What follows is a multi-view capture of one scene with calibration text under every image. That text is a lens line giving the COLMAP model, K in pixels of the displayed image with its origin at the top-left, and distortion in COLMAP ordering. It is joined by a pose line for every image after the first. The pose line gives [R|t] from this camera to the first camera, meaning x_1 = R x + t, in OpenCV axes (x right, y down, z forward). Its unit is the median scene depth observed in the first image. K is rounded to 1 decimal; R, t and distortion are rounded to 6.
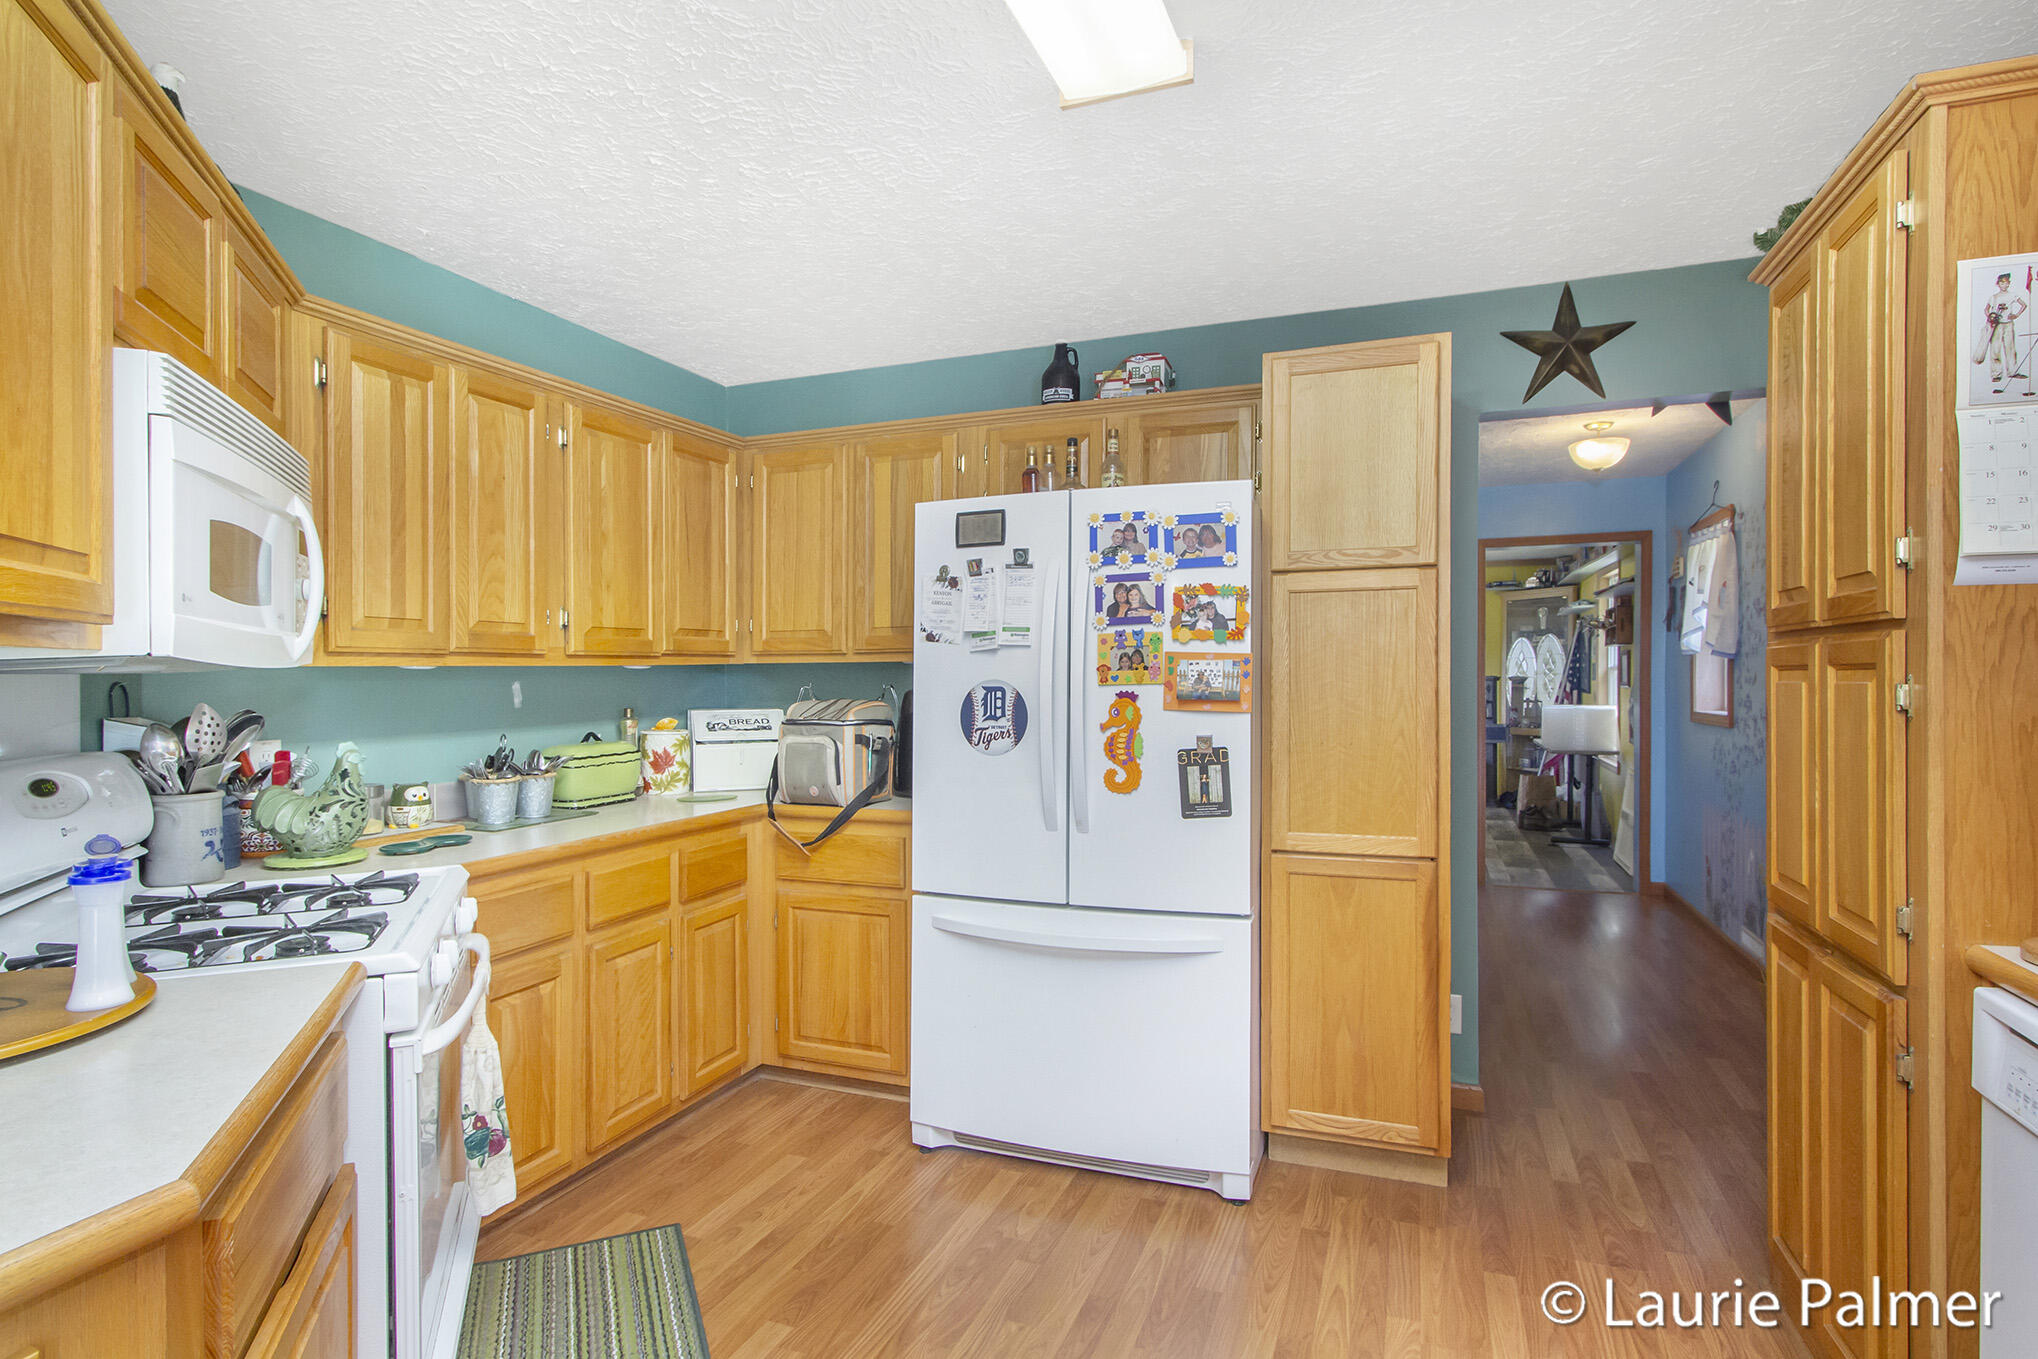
lens RADIAL K [[1106.4, 0, 1028.3], [0, 1106.4, 696.9], [0, 0, 1]] dist [0.004385, 0.000513]
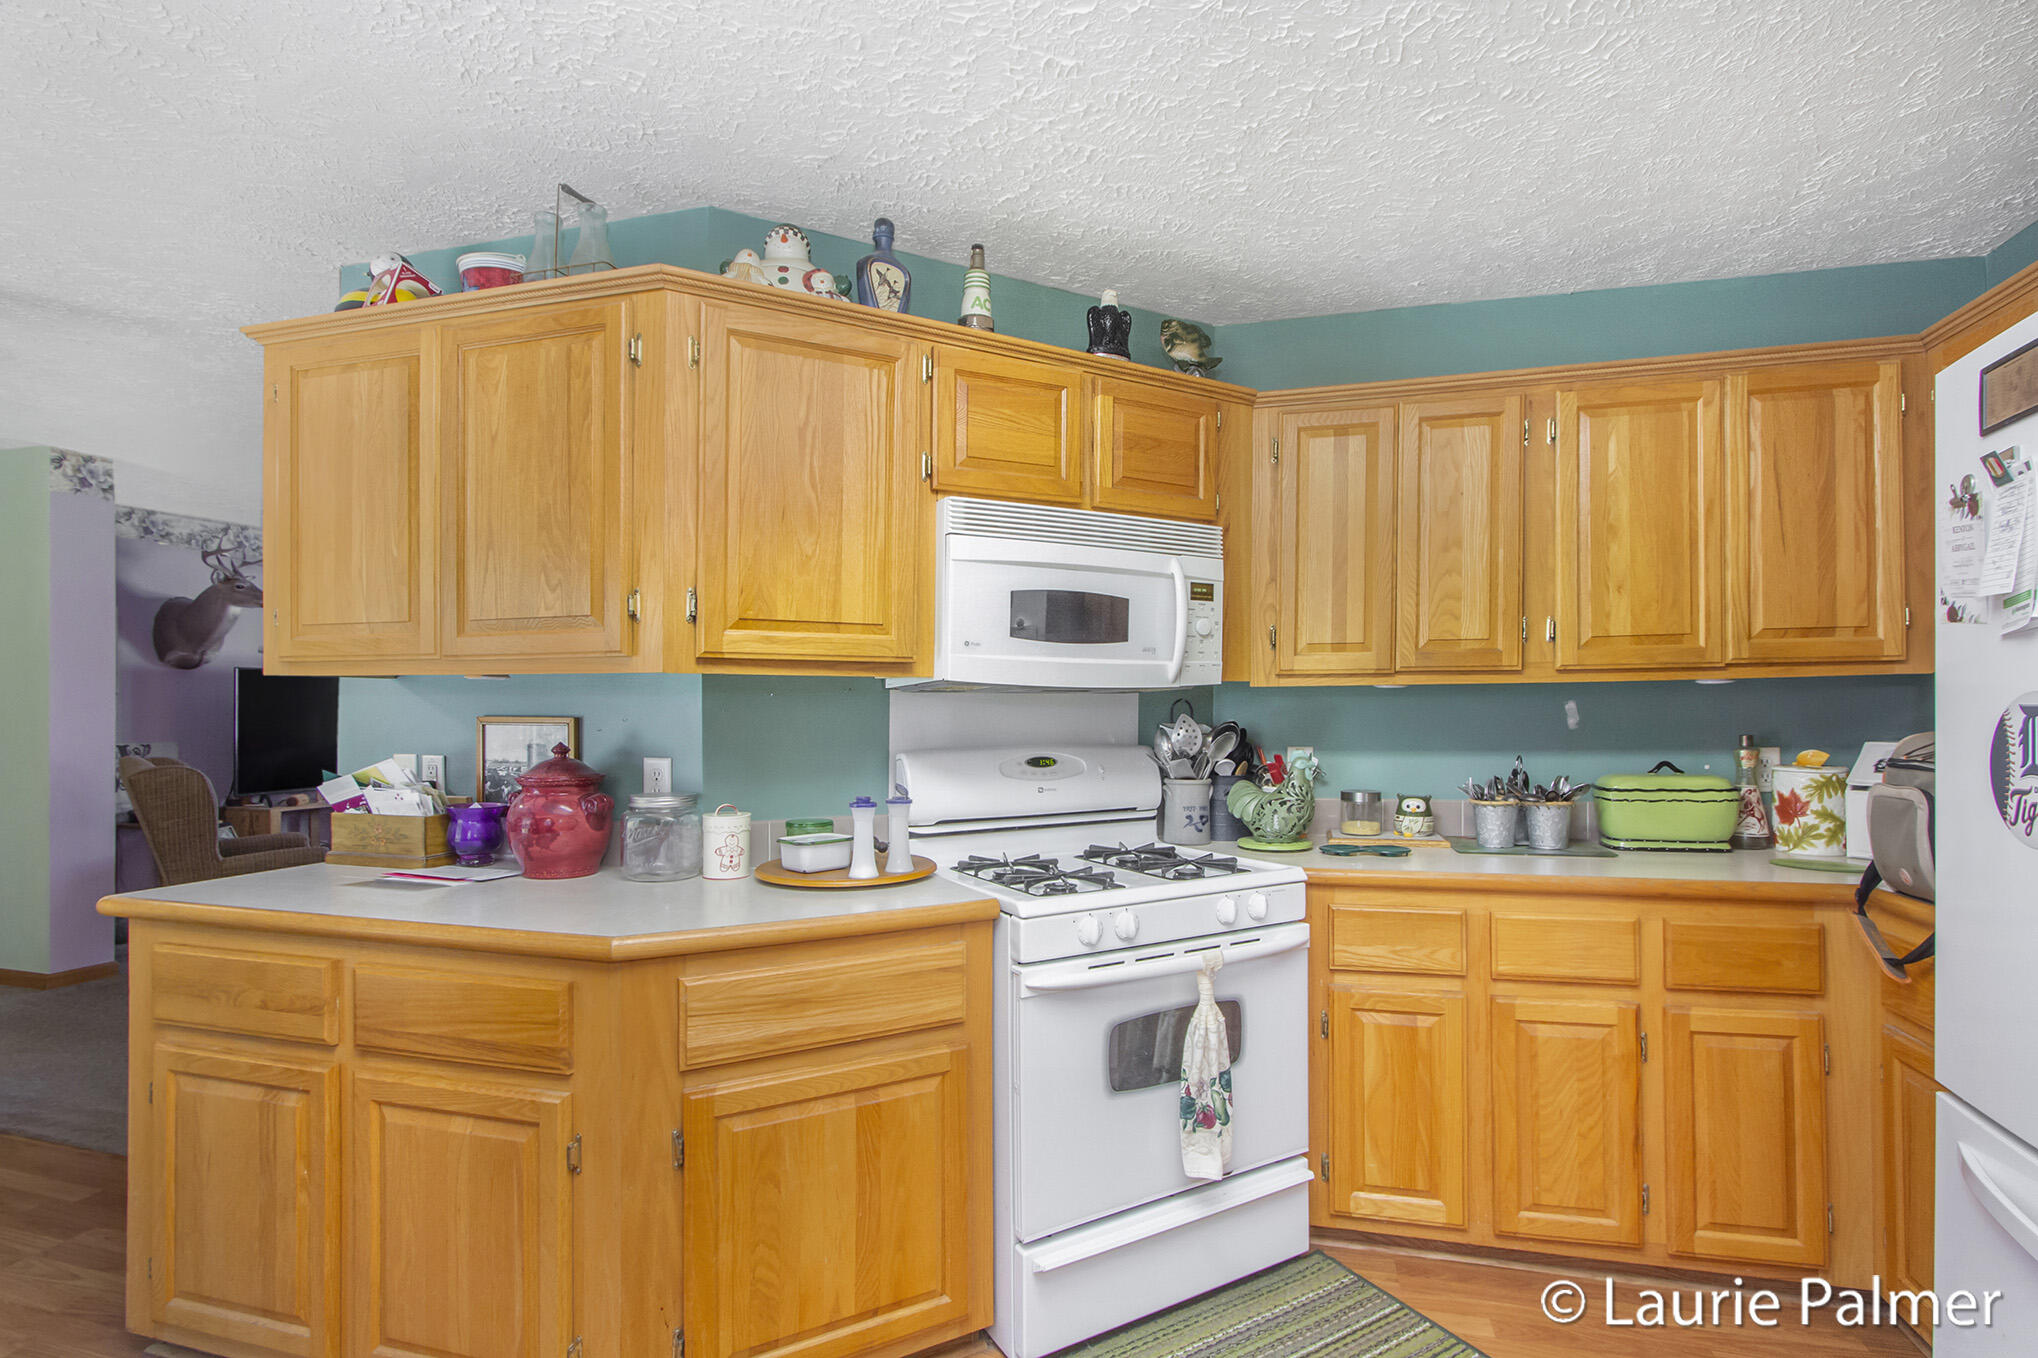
lens RADIAL K [[1002.1, 0, 1031.3], [0, 1002.1, 667.2], [0, 0, 1]] dist [0.004418, 0.000396]
pose [[0.085672, -0.037156, -0.995630, 0.355249], [-0.017618, 0.999092, -0.038801, -0.001064], [0.996168, 0.020865, 0.084939, 0.509325]]
